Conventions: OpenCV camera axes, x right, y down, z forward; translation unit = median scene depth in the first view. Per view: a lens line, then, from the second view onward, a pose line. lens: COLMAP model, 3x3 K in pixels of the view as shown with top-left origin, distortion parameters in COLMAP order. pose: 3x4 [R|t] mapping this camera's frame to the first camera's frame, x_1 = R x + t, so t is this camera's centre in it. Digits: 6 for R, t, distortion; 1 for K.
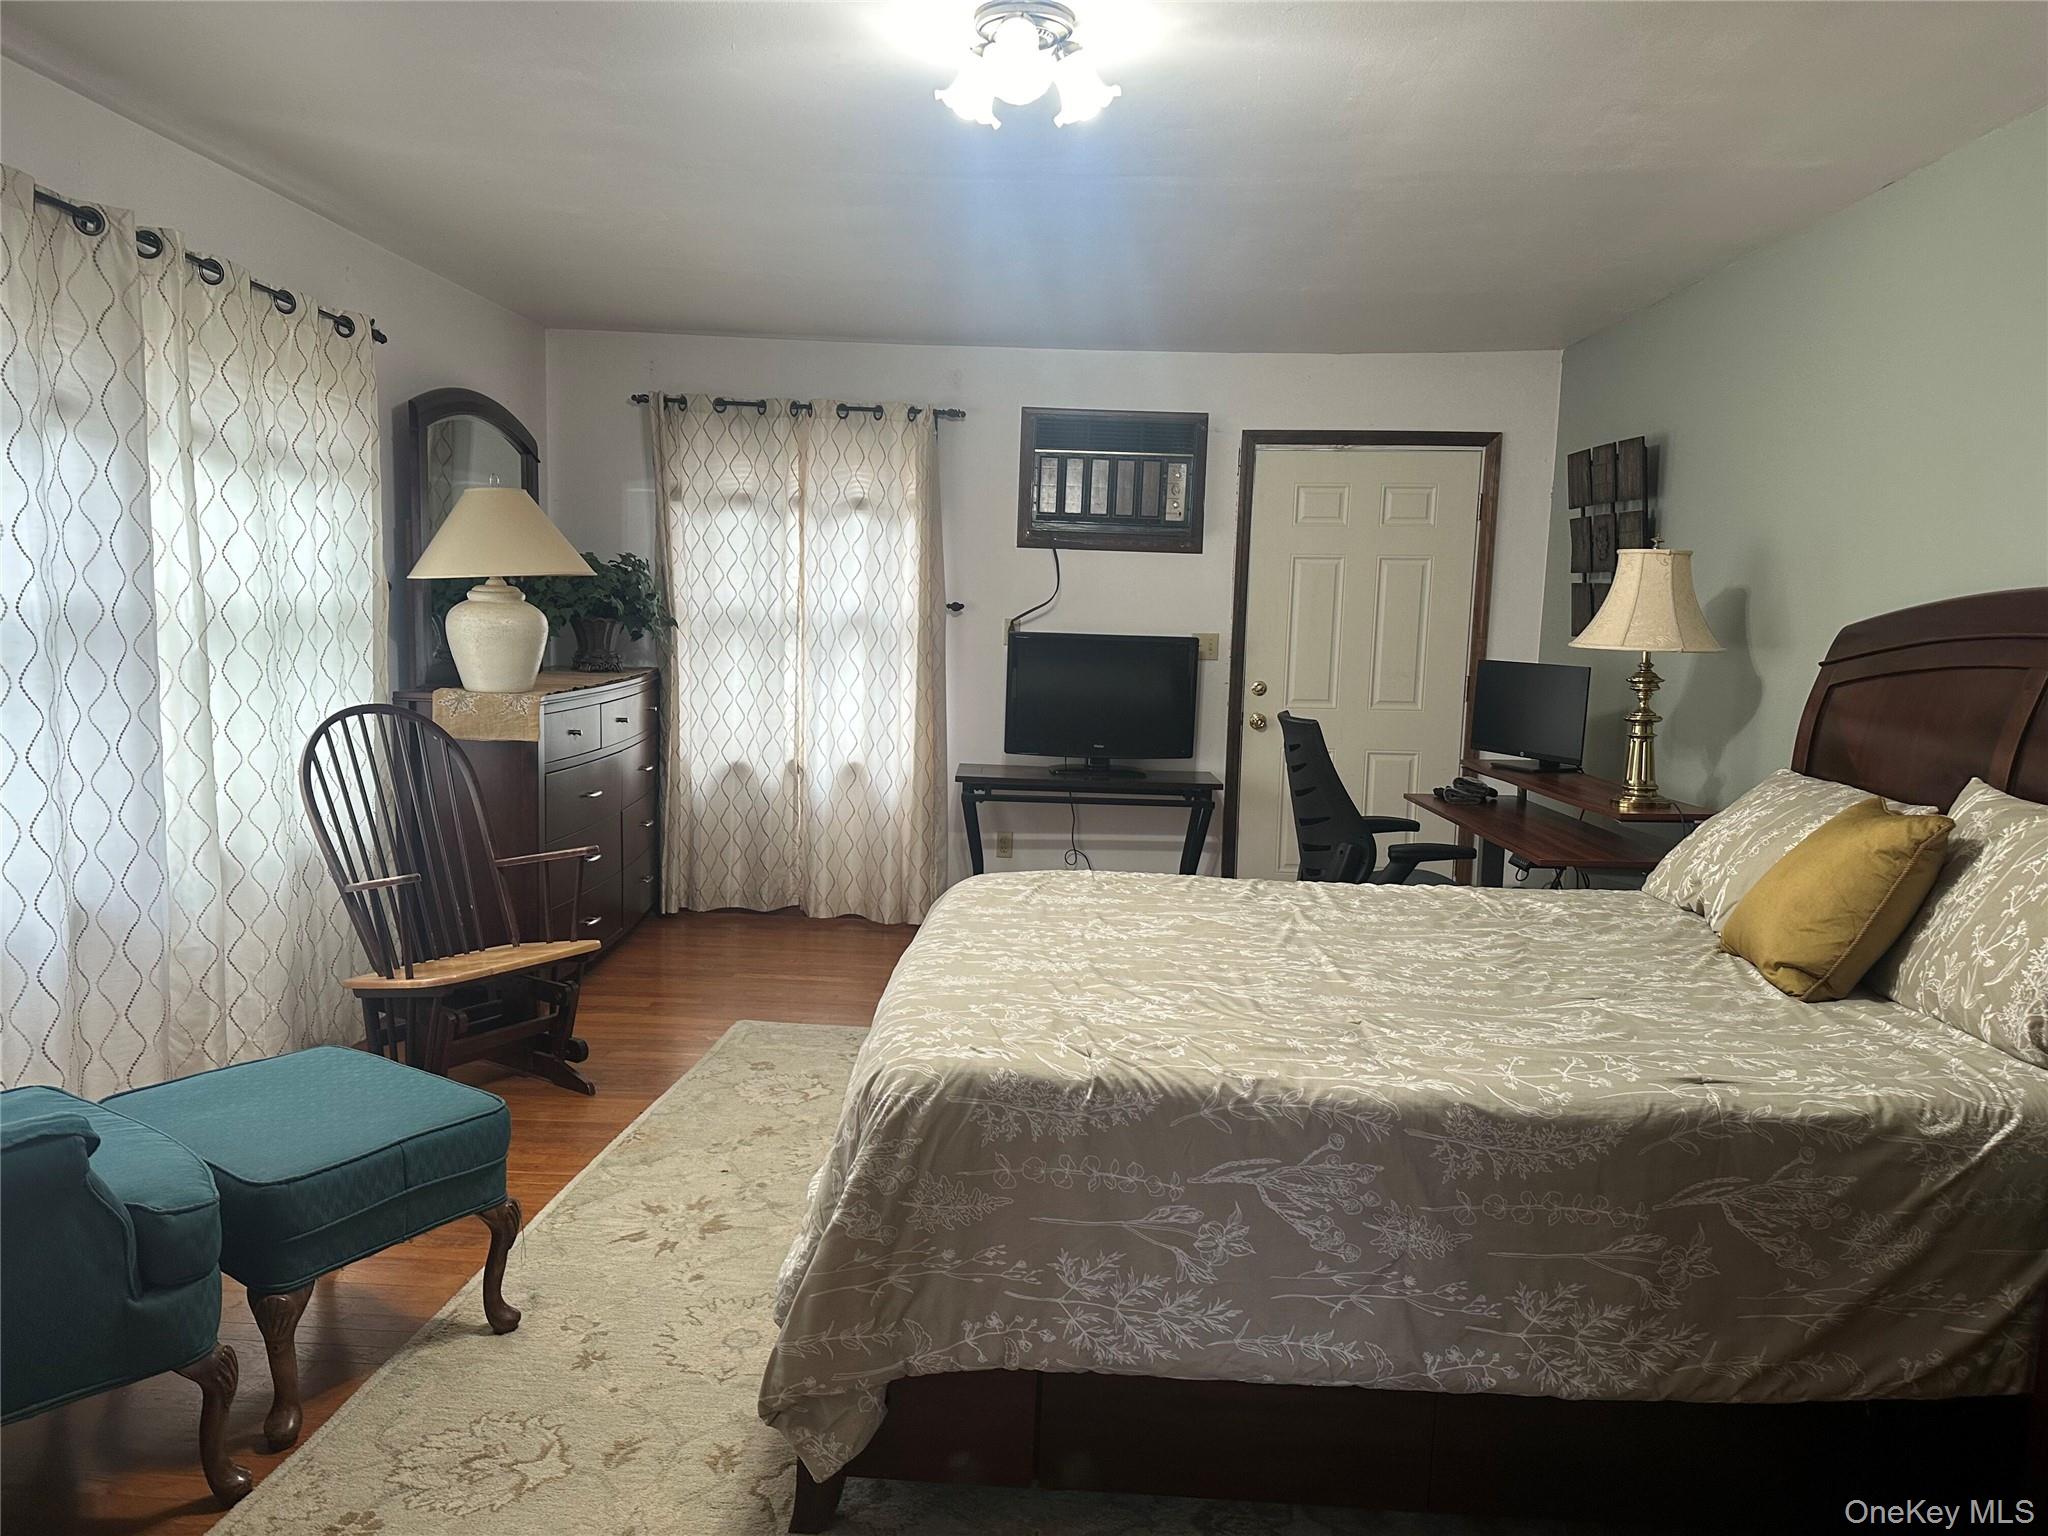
lens RADIAL K [[1441.5, 0, 1029.2], [0, 1441.5, 772.3], [0, 0, 1]] dist [0.124884, -0.191780]
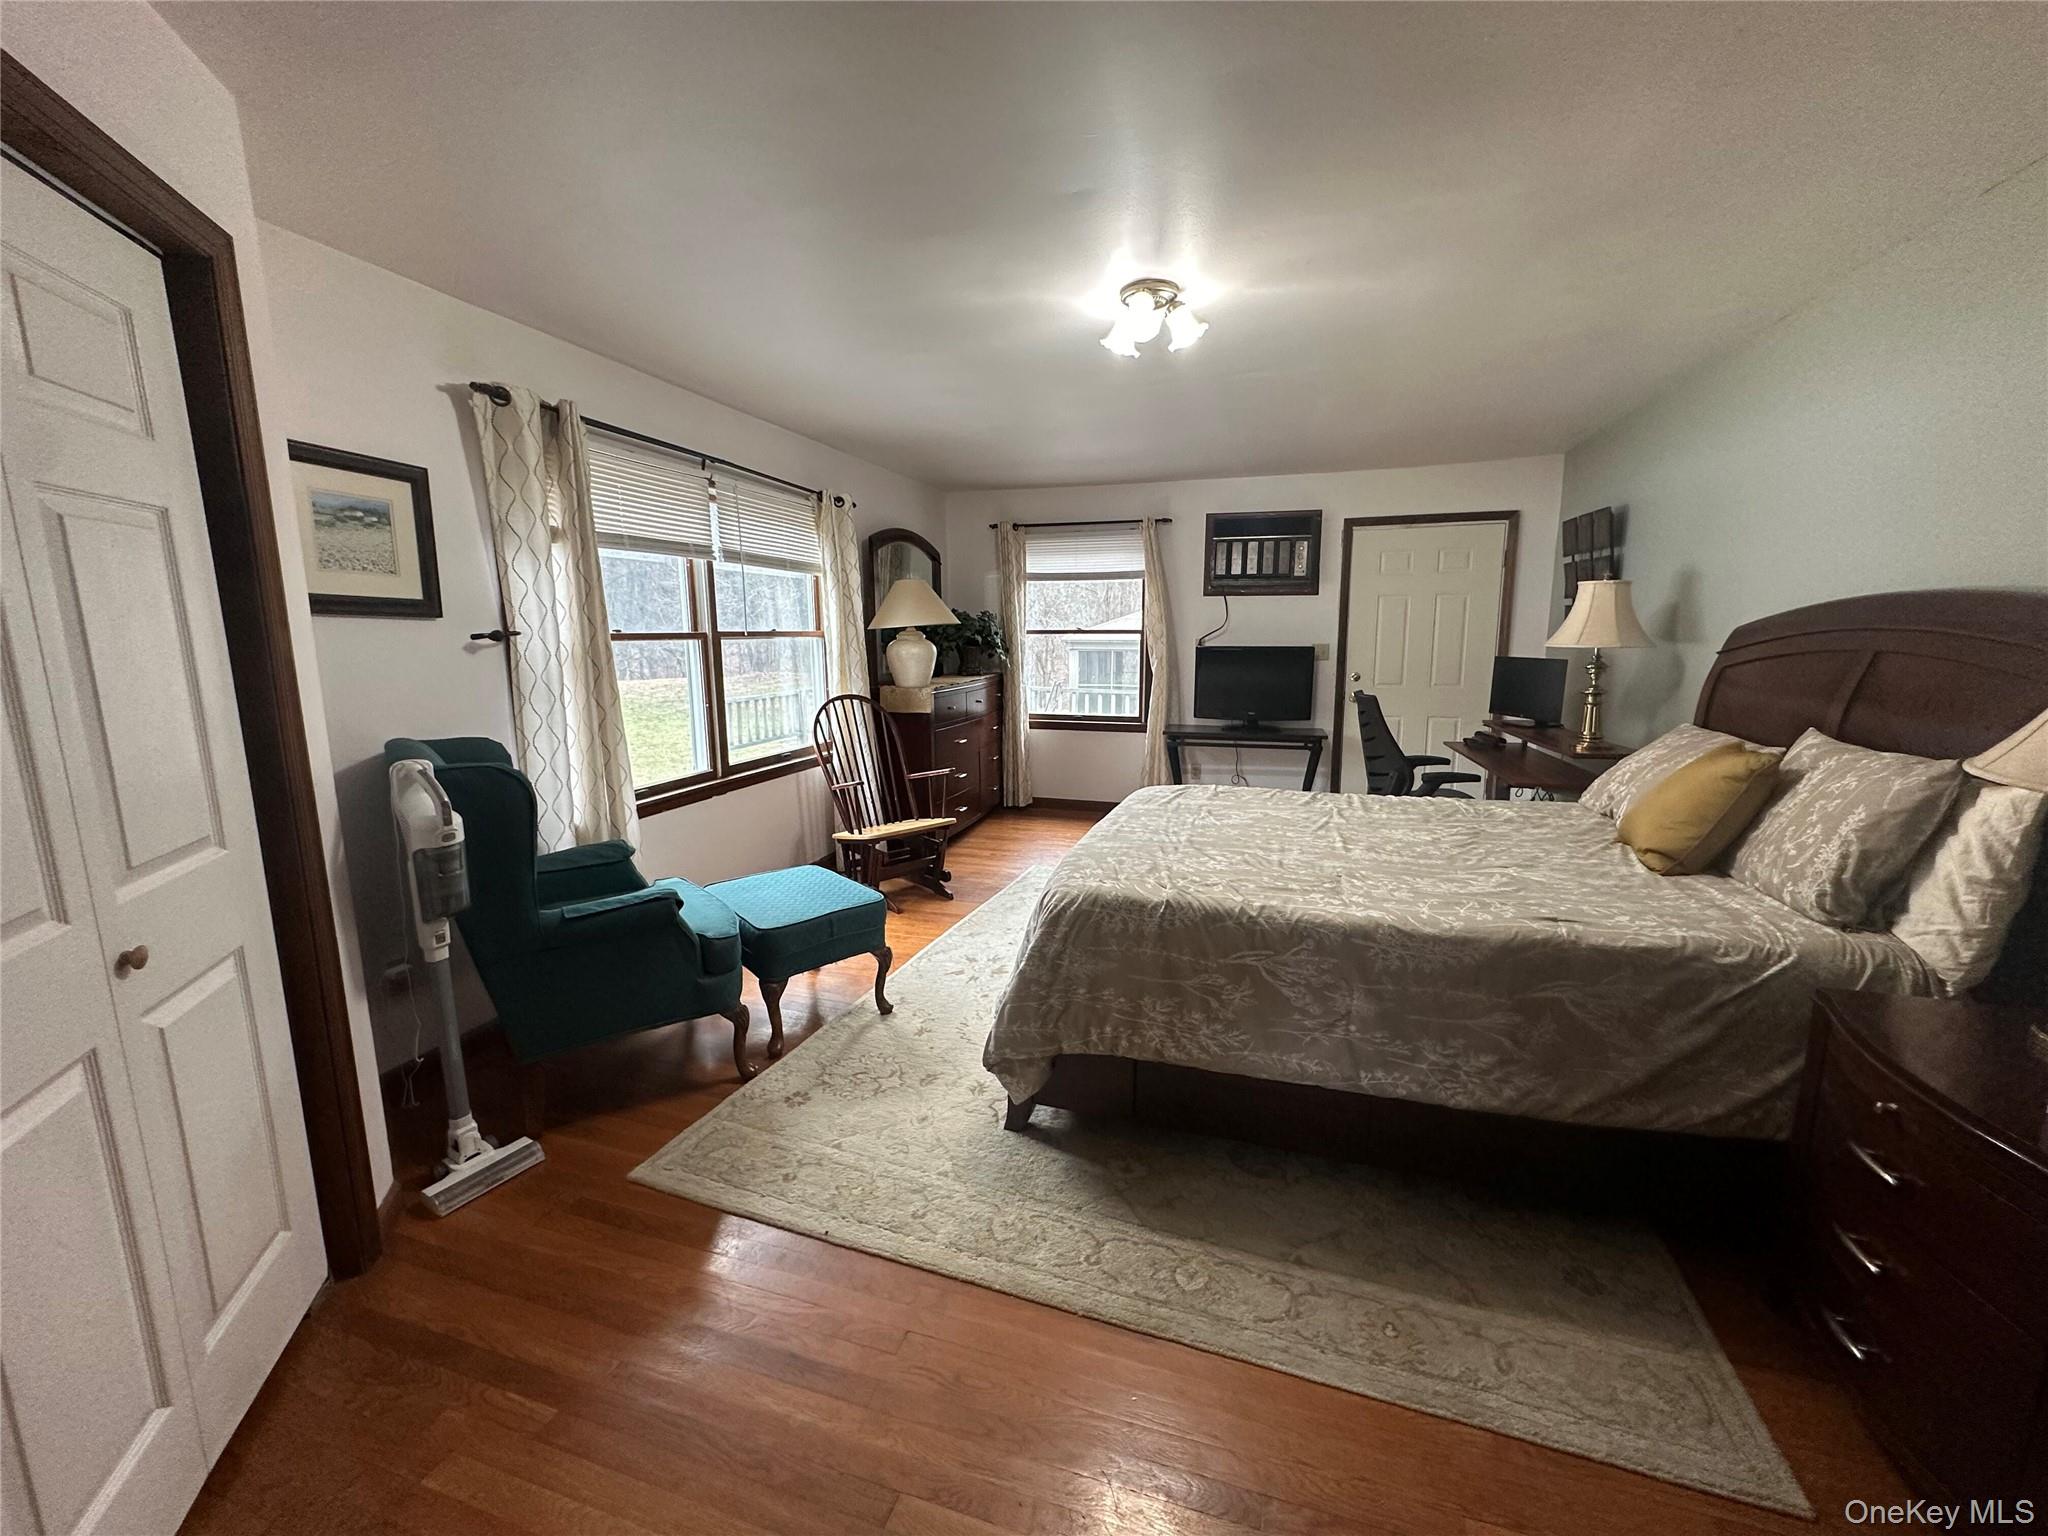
lens RADIAL K [[829.5, 0, 1018.5], [0, 829.5, 760.2], [0, 0, 1]] dist [-0.000359, -0.000271]
pose [[0.962382, 0.006990, -0.271608, 0.117693], [0.002351, 0.999417, 0.034053, 0.006826], [0.271688, -0.033410, 0.961805, -0.002648]]
